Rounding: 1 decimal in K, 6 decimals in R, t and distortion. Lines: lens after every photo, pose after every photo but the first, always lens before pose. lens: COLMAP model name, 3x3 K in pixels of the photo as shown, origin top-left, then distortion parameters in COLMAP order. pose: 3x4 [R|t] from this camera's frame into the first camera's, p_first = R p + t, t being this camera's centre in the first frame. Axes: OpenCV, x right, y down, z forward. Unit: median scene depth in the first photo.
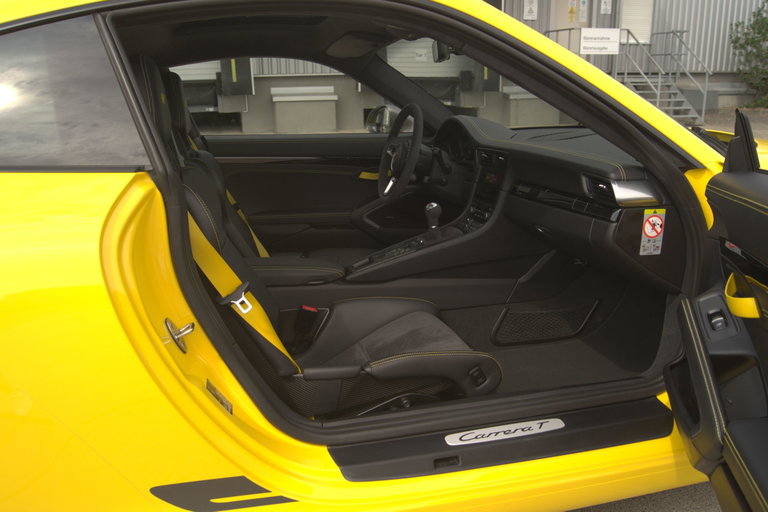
lens RADIAL K [[625.6, 0, 384.0], [0, 625.6, 256.0], [0, 0, 1]] dist [-0.030137, -0.061043]
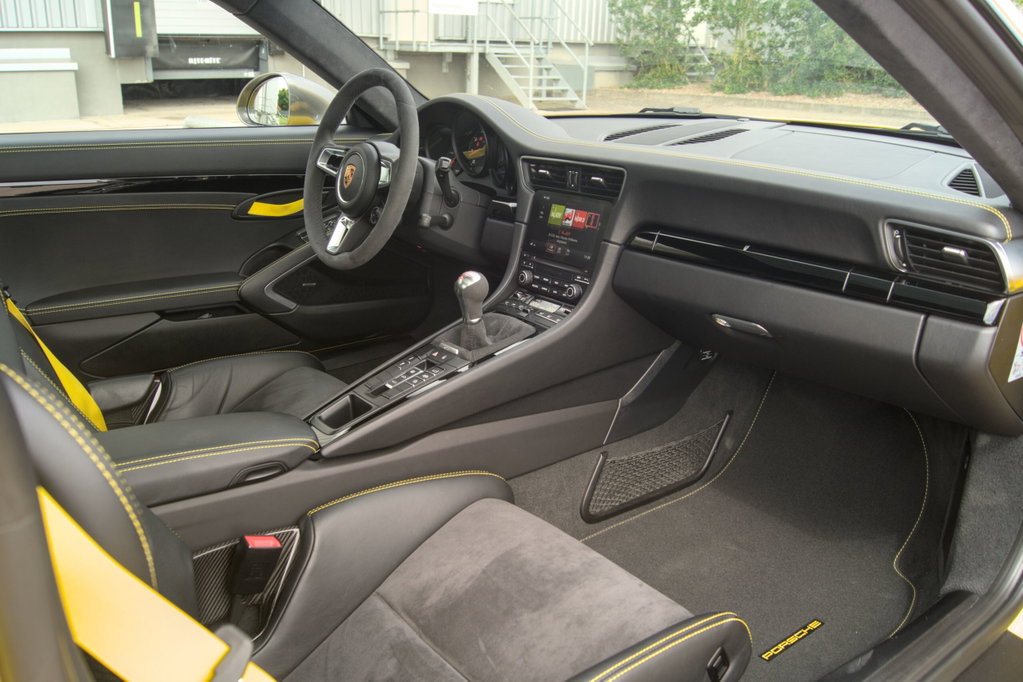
lens RADIAL K [[833.3, 0, 511.5], [0, 833.3, 341.0], [0, 0, 1]] dist [-0.030137, -0.061043]
pose [[0.917243, -0.094486, 0.386960, -0.114533], [0.068699, 0.994427, 0.079971, -0.059941], [-0.392359, -0.046769, 0.918622, 0.275856]]
